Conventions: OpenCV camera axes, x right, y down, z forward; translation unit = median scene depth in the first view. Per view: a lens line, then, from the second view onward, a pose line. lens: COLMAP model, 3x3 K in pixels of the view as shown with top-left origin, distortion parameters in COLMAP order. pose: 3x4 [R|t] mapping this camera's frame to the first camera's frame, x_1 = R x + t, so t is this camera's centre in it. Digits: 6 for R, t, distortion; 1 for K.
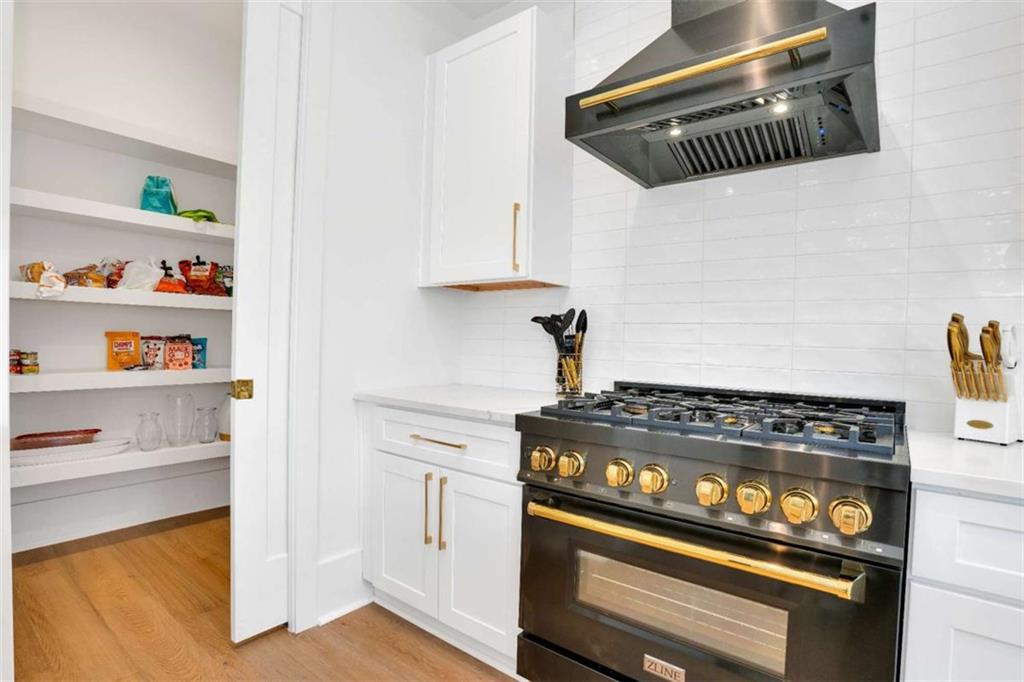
lens RADIAL K [[512.9, 0, 509.7], [0, 512.9, 351.6], [0, 0, 1]] dist [-0.072793, 0.031558]
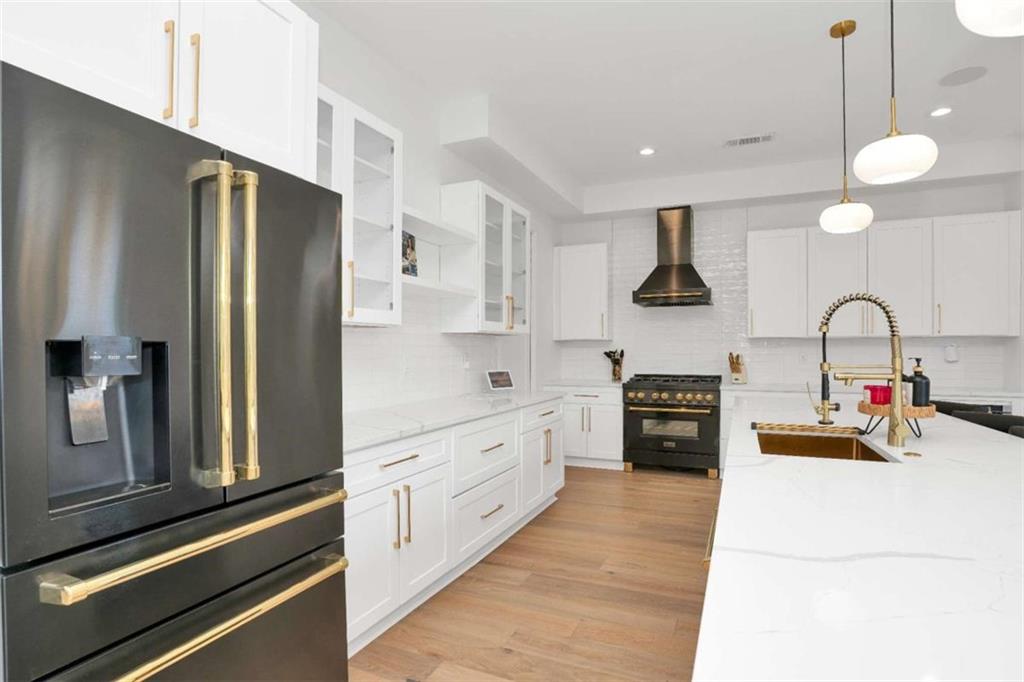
lens RADIAL K [[525.5, 0, 529.4], [0, 525.5, 350.2], [0, 0, 1]] dist [-0.019437, 0.000856]
pose [[0.961399, -0.019594, 0.274461, -1.529430], [0.026855, 0.999381, -0.022719, -0.034299], [-0.273846, 0.029213, 0.961330, -2.202875]]
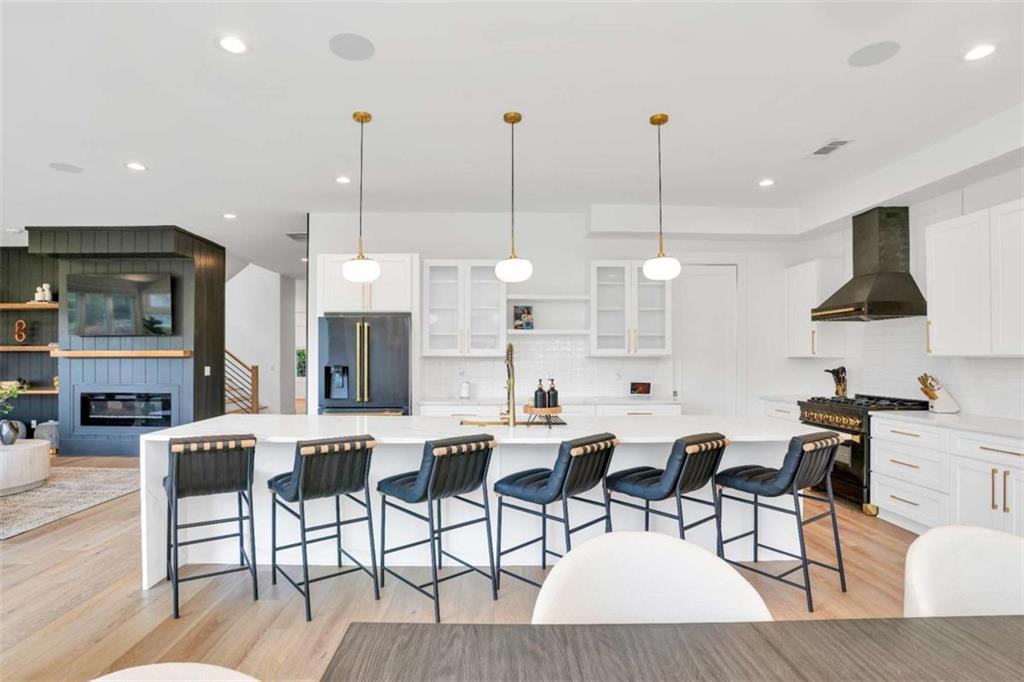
lens RADIAL K [[512.9, 0, 509.7], [0, 512.9, 351.6], [0, 0, 1]] dist [-0.072793, 0.031558]
pose [[0.654910, -0.031996, -0.755029, 1.288418], [-0.012320, 0.998518, -0.053001, -0.006337], [0.755606, 0.044012, 0.653546, -2.680825]]
